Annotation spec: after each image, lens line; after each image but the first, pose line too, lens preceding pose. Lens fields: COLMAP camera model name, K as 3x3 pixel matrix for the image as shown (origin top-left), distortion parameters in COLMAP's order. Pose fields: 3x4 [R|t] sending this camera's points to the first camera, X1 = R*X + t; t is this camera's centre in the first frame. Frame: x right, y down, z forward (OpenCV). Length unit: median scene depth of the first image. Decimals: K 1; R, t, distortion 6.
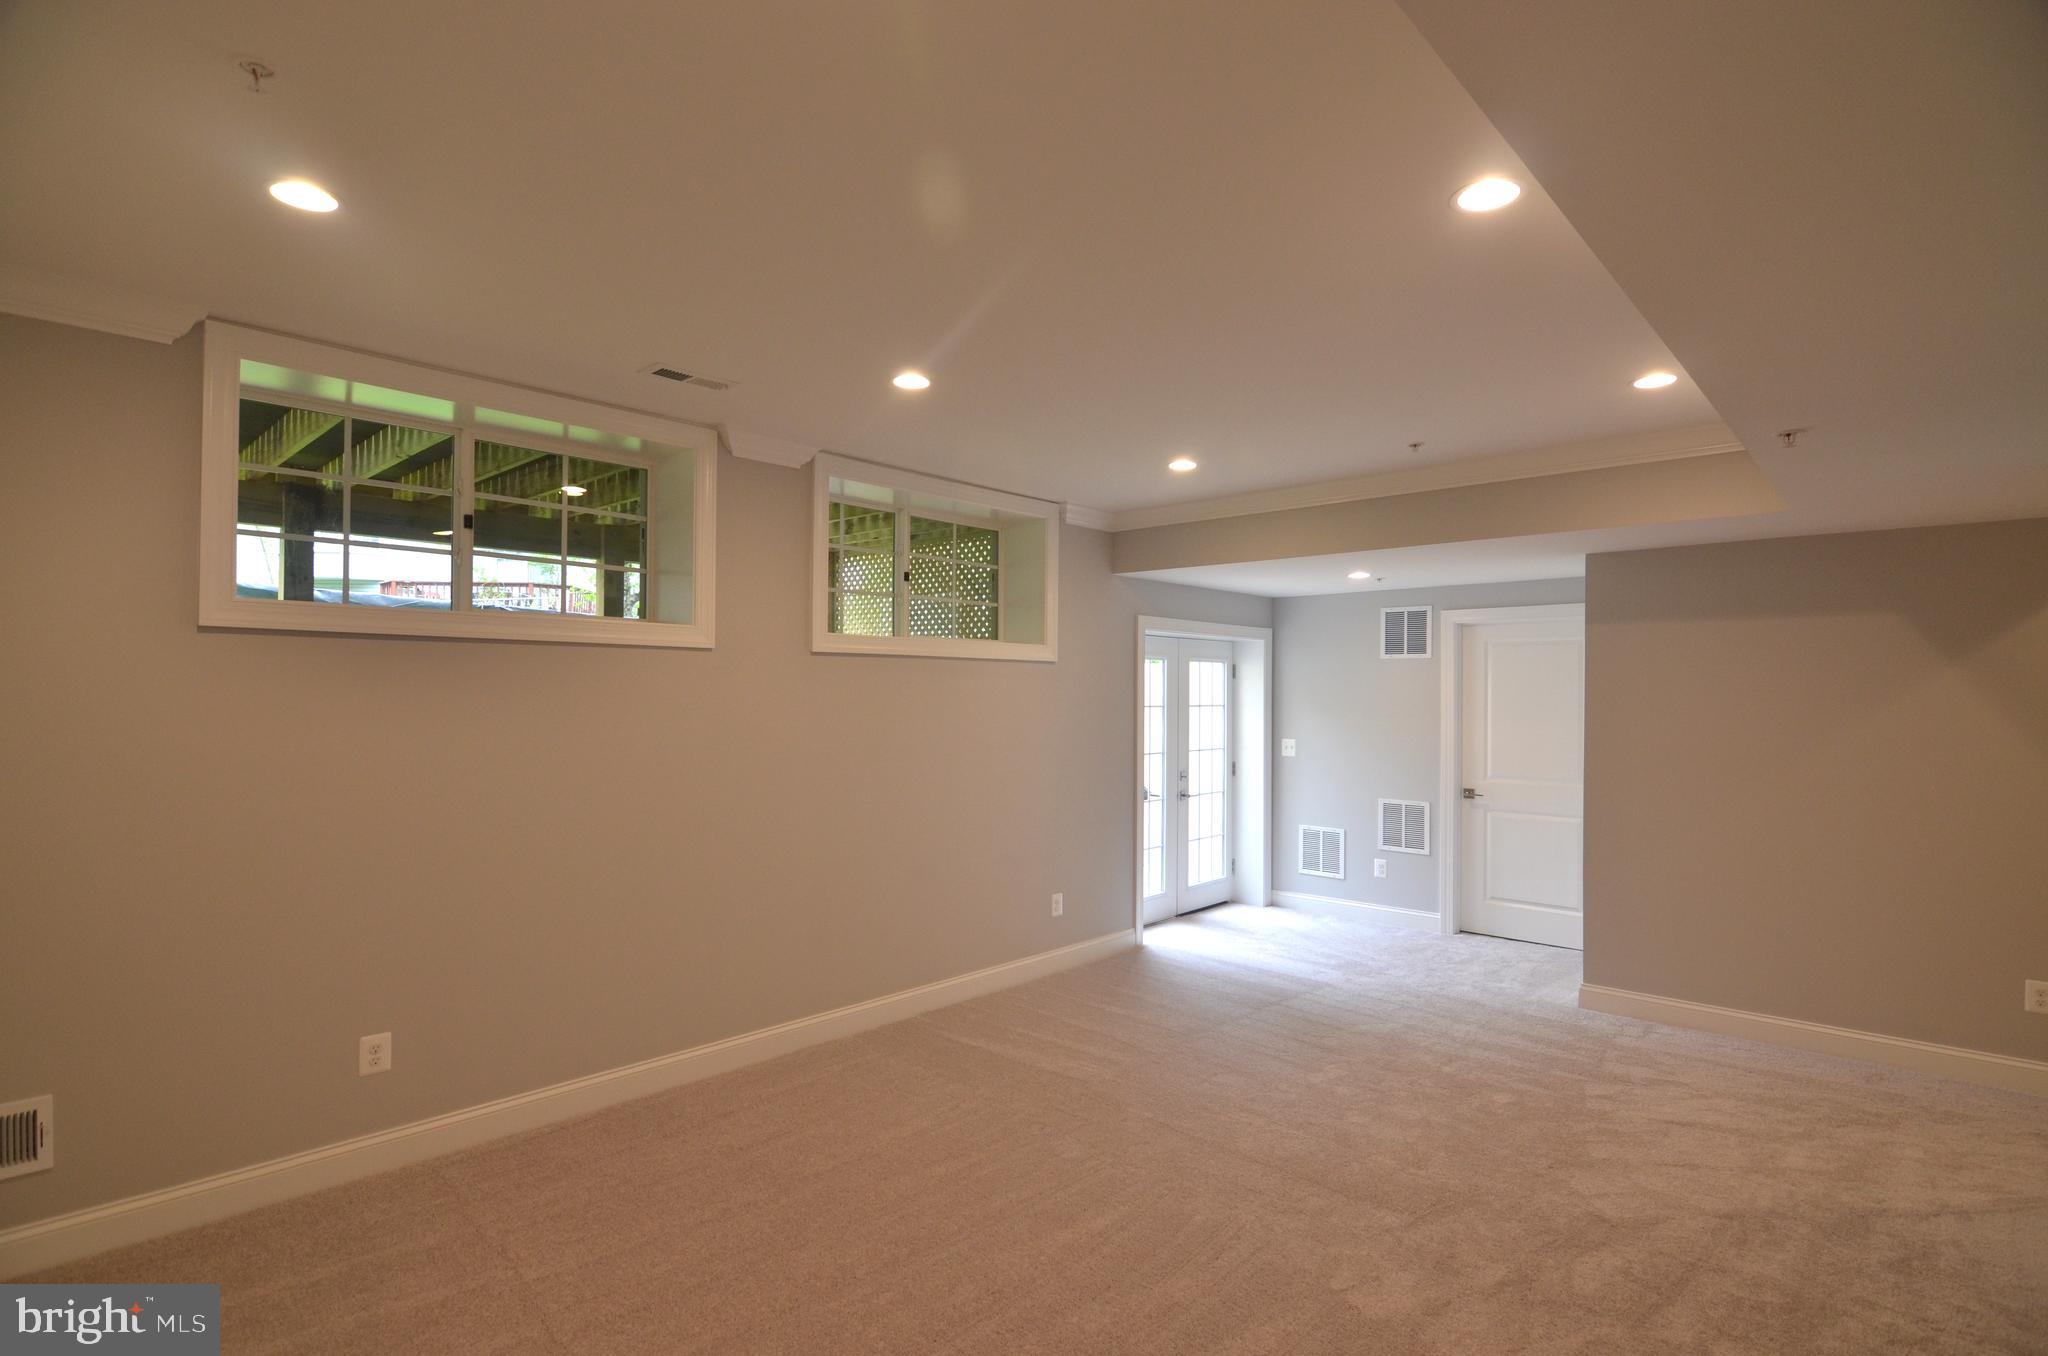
lens RADIAL K [[1032.9, 0, 1092.0], [0, 1032.9, 683.4], [0, 0, 1]] dist [-0.007754, -0.009696]
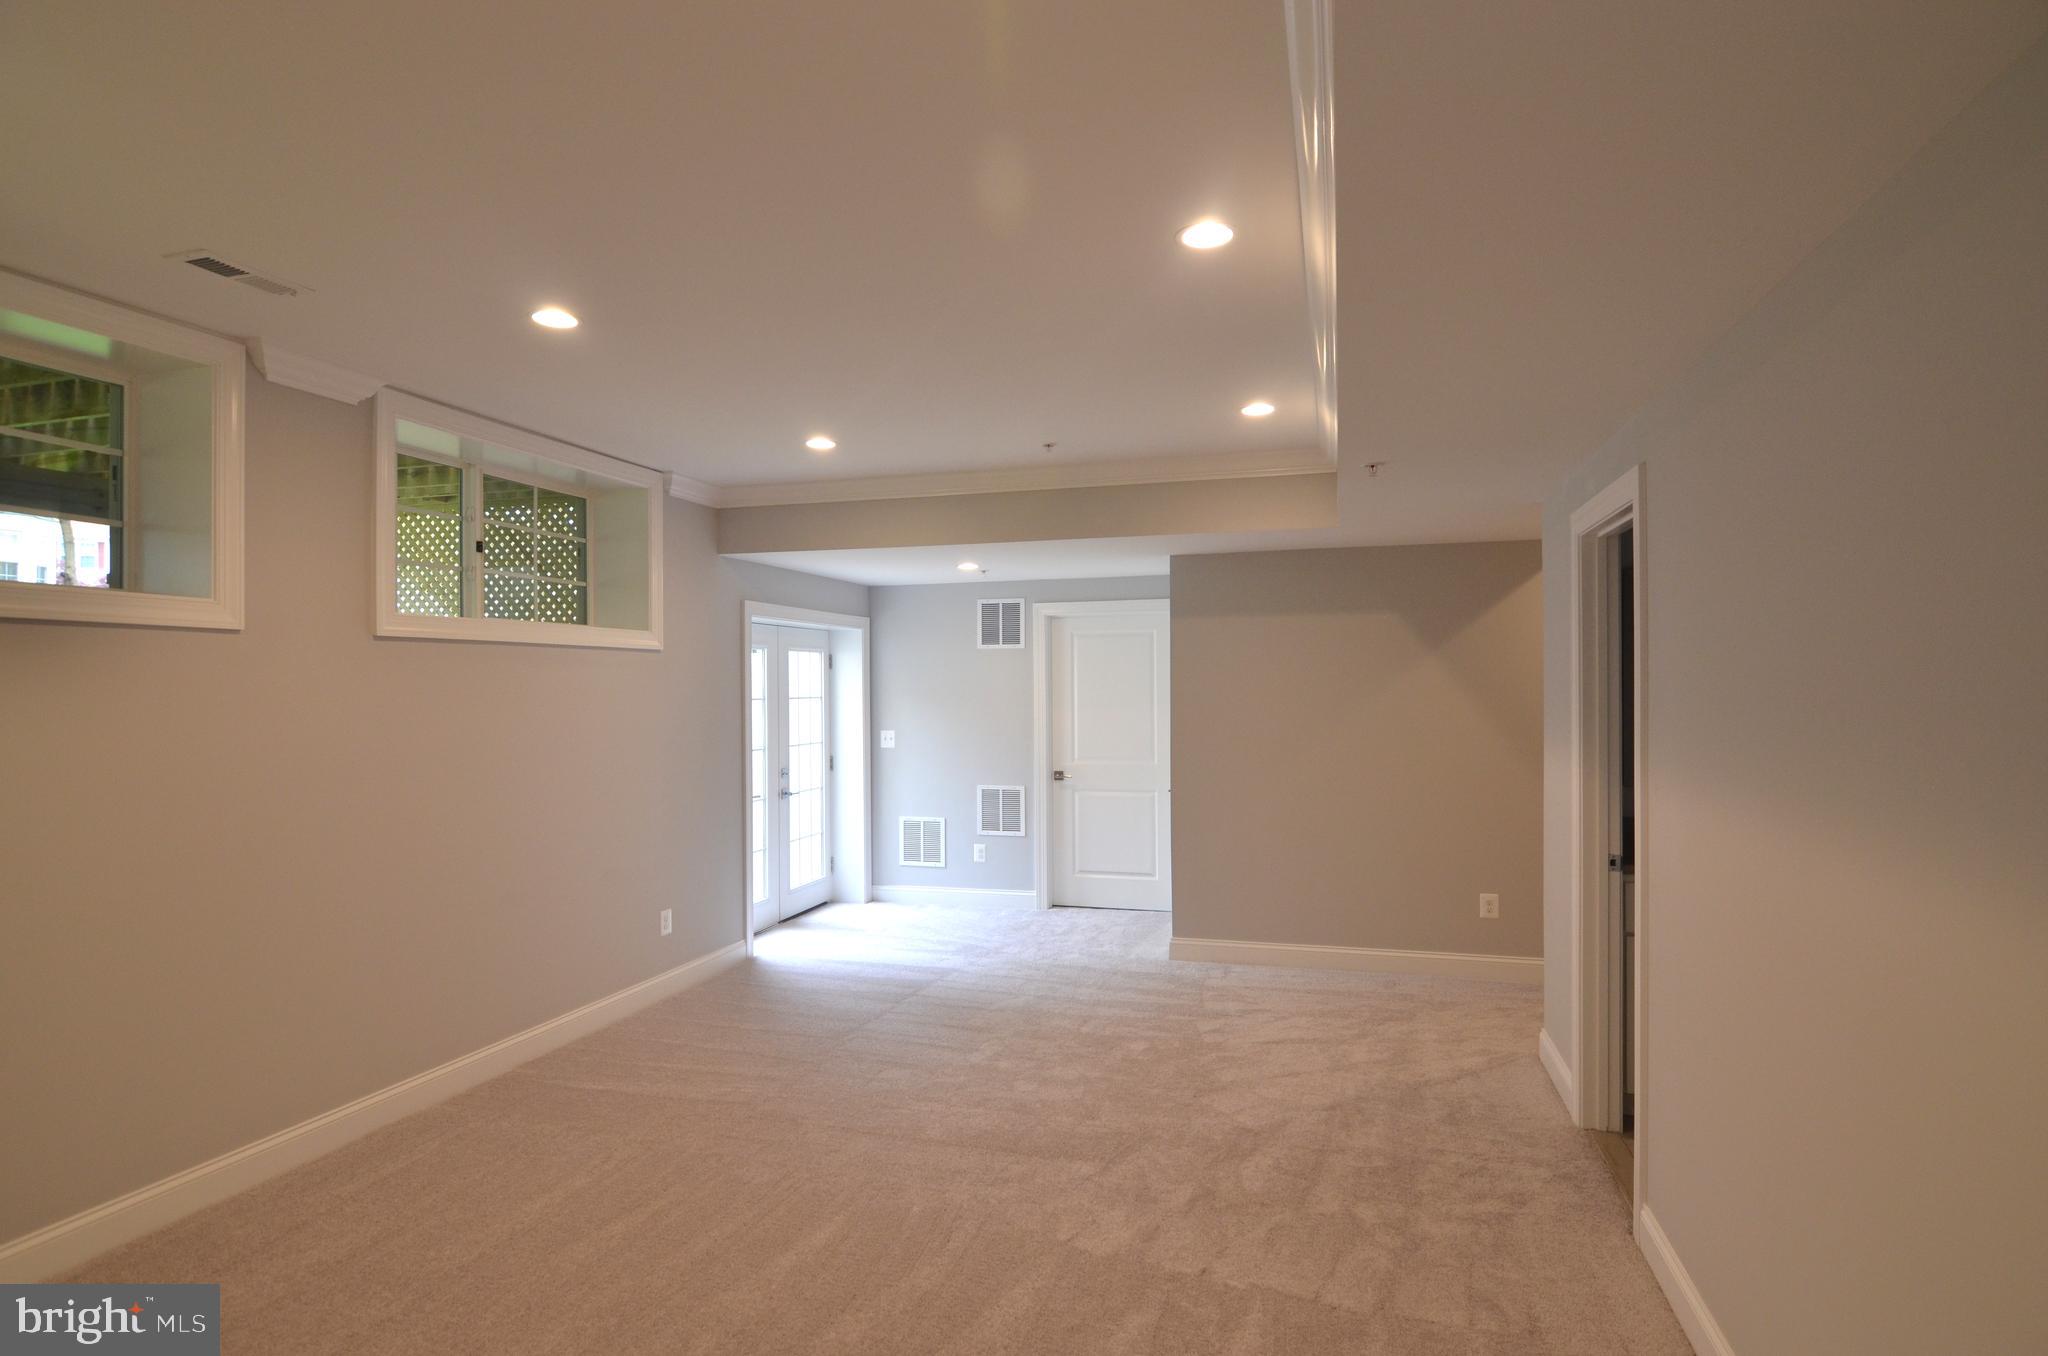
lens RADIAL K [[1100.6, 0, 1033.4], [0, 1100.6, 685.0], [0, 0, 1]] dist [-0.003613, -0.007790]
pose [[0.886802, -0.011212, 0.462014, -0.217208], [0.009102, 0.999935, 0.006796, 0.006581], [-0.462061, -0.001821, 0.886846, 0.007959]]
